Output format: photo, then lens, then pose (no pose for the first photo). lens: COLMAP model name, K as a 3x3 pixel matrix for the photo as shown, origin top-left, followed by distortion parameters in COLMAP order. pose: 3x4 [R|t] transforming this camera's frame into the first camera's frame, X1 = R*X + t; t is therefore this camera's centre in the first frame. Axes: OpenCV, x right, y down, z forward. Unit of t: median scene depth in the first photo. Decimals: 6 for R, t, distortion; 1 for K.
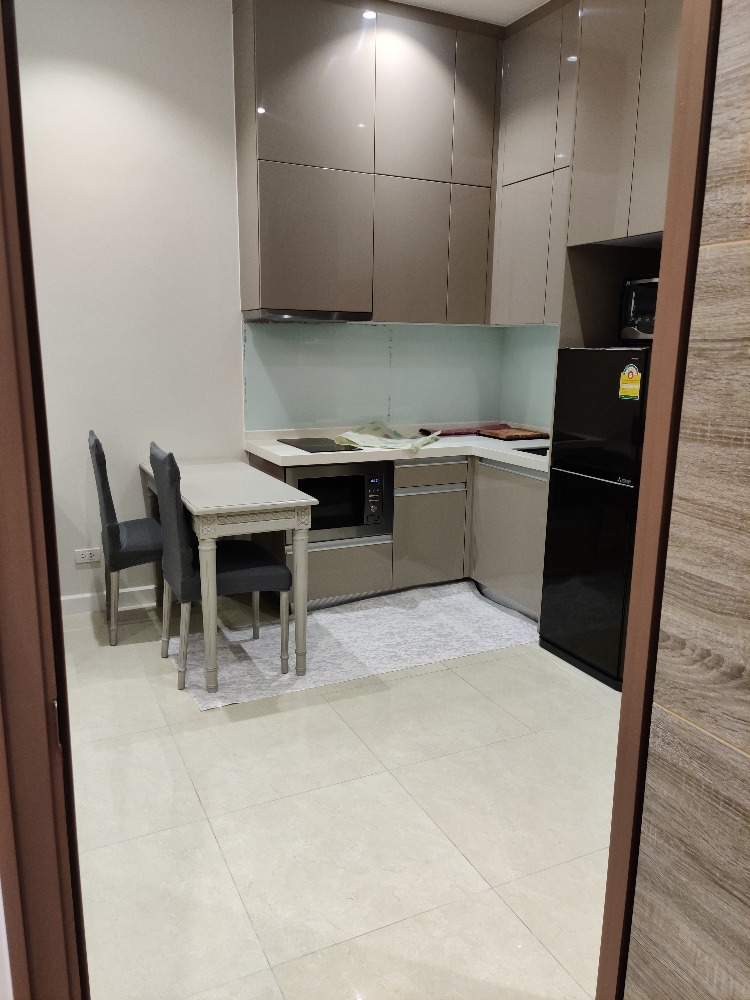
lens RADIAL K [[762.8, 0, 369.9], [0, 762.8, 499.2], [0, 0, 1]] dist [0.064654, -0.073027]
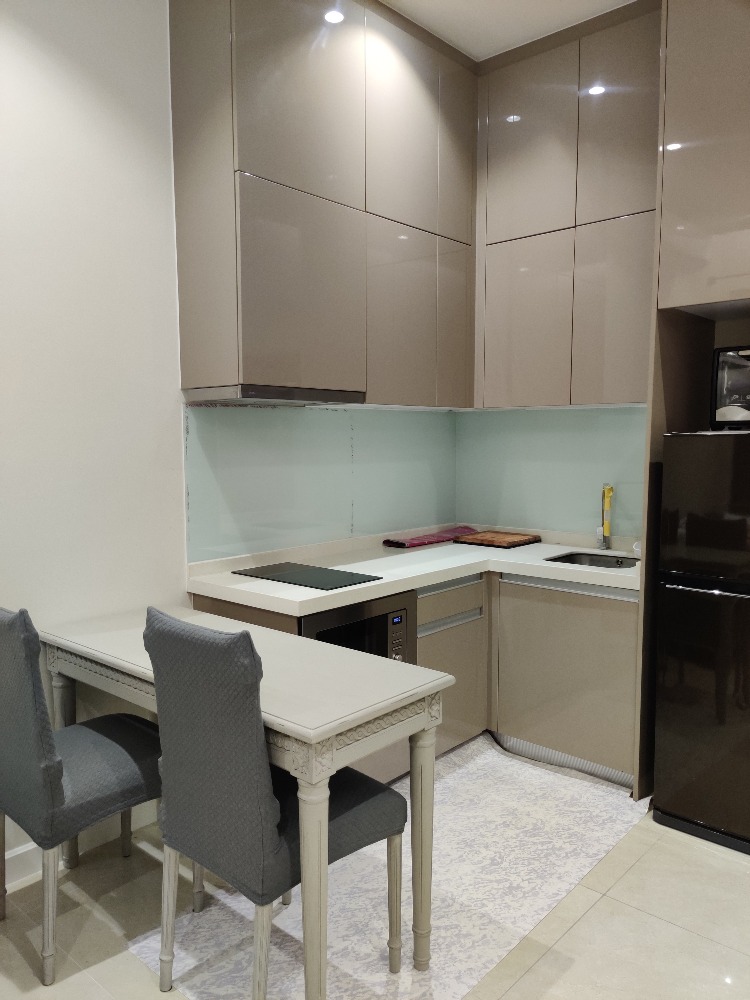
lens RADIAL K [[762.8, 0, 375.4], [0, 762.8, 500.8], [0, 0, 1]] dist [0.064654, -0.073027]
pose [[0.927405, -0.050852, 0.370586, -0.309542], [0.093154, 0.990901, -0.097148, -0.075692], [-0.362273, 0.124617, 0.923704, 0.371682]]
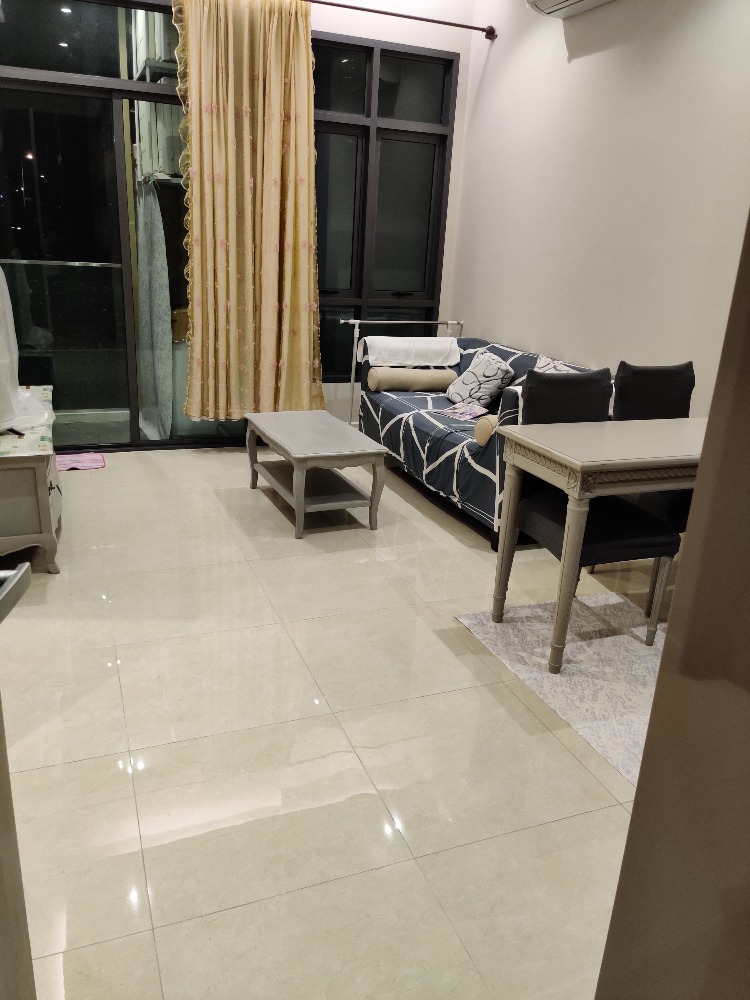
lens RADIAL K [[762.8, 0, 358.9], [0, 762.8, 492.0], [0, 0, 1]] dist [0.064654, -0.073027]
pose [[-0.080047, 0.300422, -0.950442, 0.599246], [-0.250758, 0.916768, 0.310897, -0.136951], [0.964735, 0.263217, 0.001949, 0.694597]]
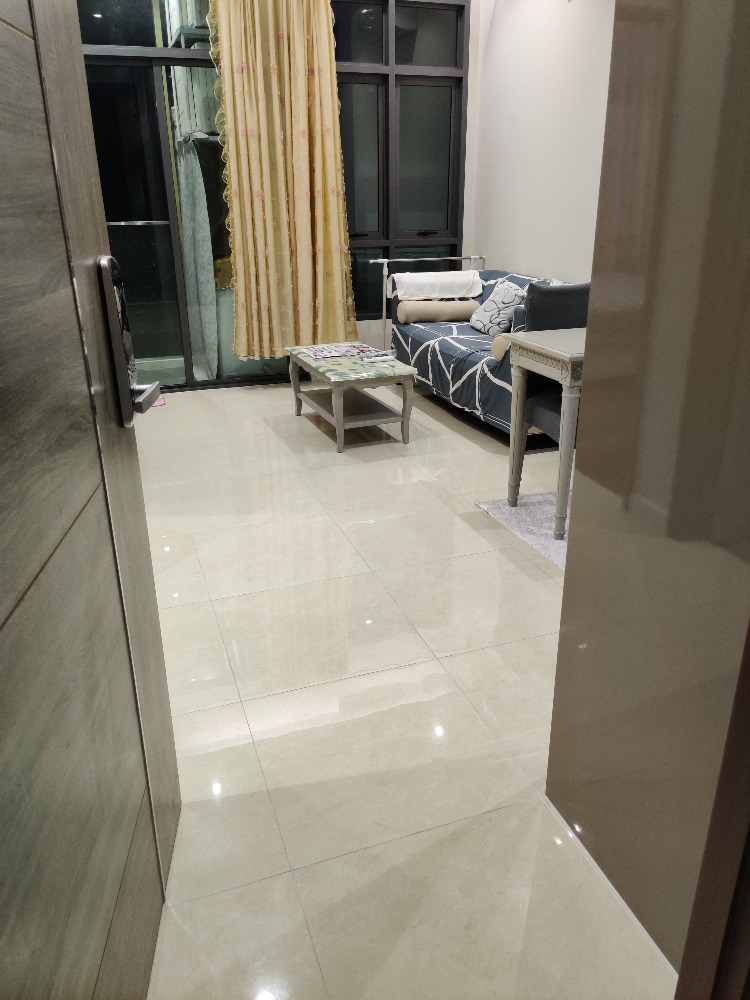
lens RADIAL K [[762.8, 0, 373.4], [0, 762.8, 486.8], [0, 0, 1]] dist [0.064654, -0.073027]
pose [[-0.104345, 0.350323, -0.930798, 0.751350], [-0.192961, 0.910992, 0.364500, -0.126892], [0.975642, 0.217642, -0.027459, 0.729060]]
